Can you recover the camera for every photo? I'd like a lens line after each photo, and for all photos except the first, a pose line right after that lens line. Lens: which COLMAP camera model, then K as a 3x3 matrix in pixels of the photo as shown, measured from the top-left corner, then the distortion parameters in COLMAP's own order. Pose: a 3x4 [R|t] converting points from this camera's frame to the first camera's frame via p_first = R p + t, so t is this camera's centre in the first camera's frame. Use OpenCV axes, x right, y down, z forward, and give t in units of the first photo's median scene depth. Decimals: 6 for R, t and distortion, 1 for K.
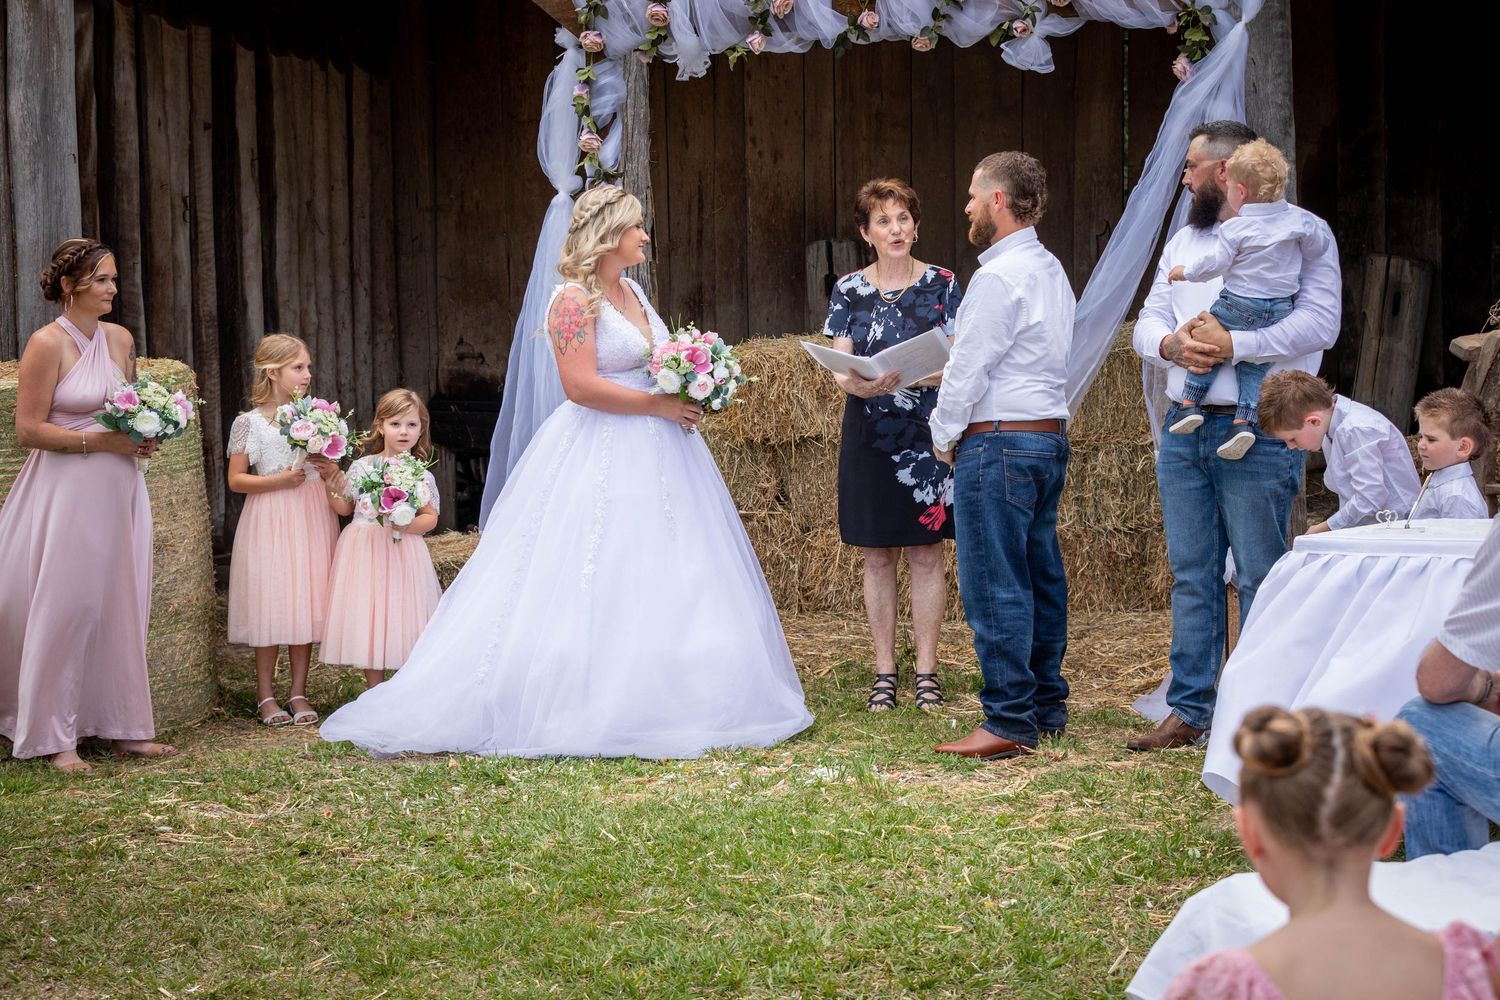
lens RADIAL K [[3179.4, 0, 750.0], [0, 3179.4, 500.0], [0, 0, 1]] dist [0.044678, 0.203032]
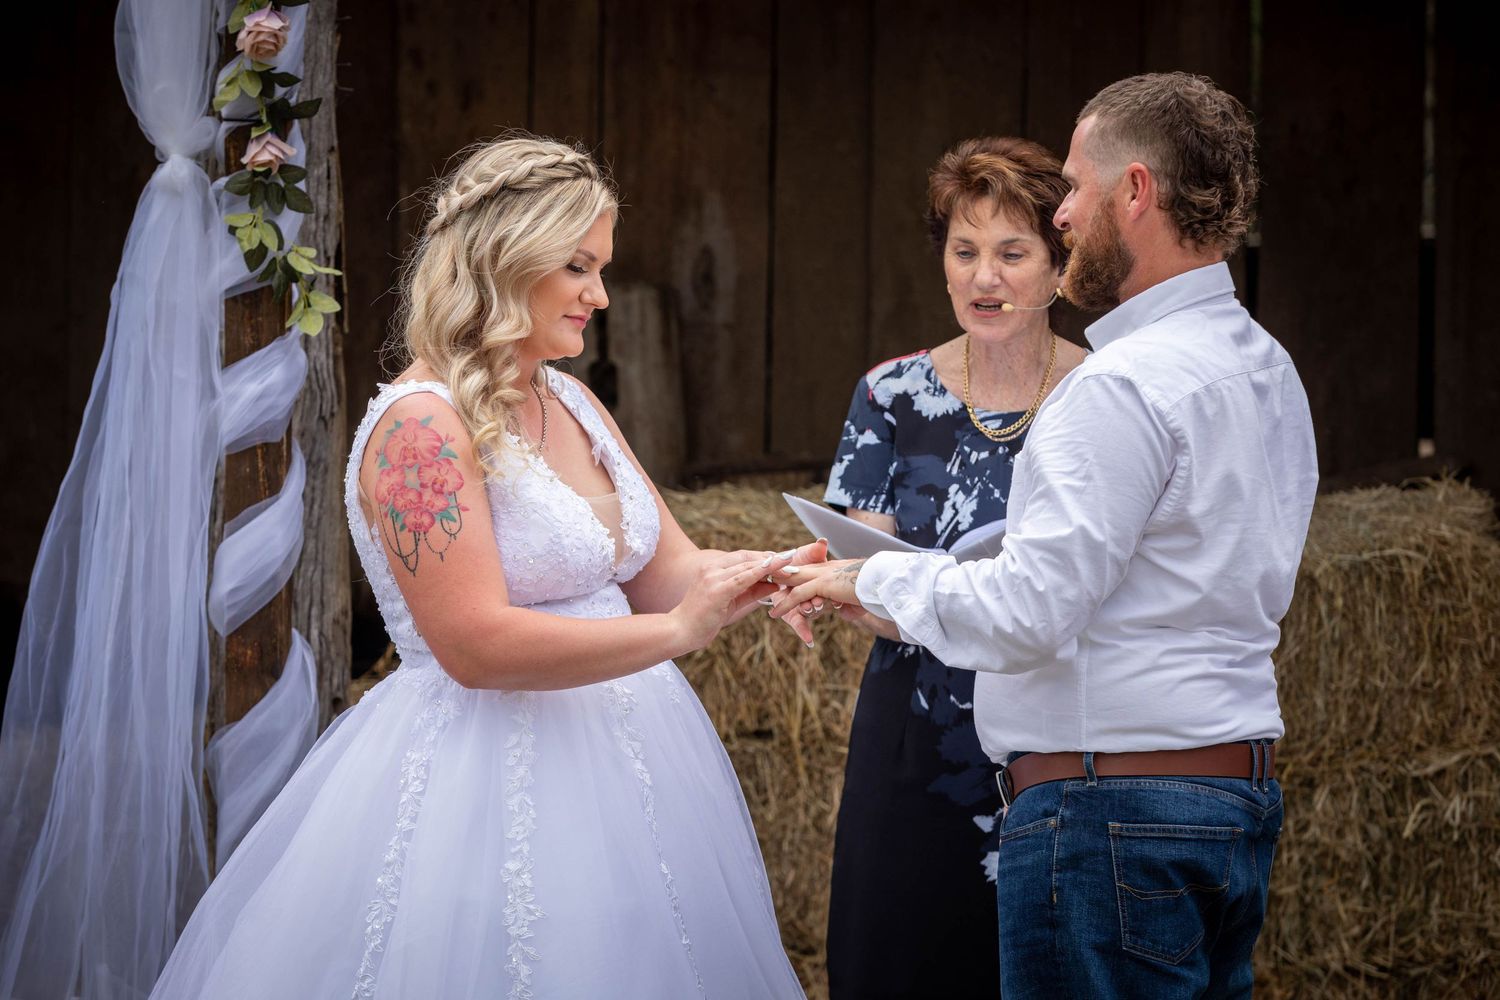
lens RADIAL K [[6089.1, 0, 750.0], [0, 6089.1, 500.0], [0, 0, 1]] dist [-0.003774, -2.266443]
pose [[0.991936, 0.019855, 0.125172, -0.070690], [-0.013988, 0.998769, -0.047582, -0.014053], [-0.125963, 0.045448, 0.990993, 0.188805]]
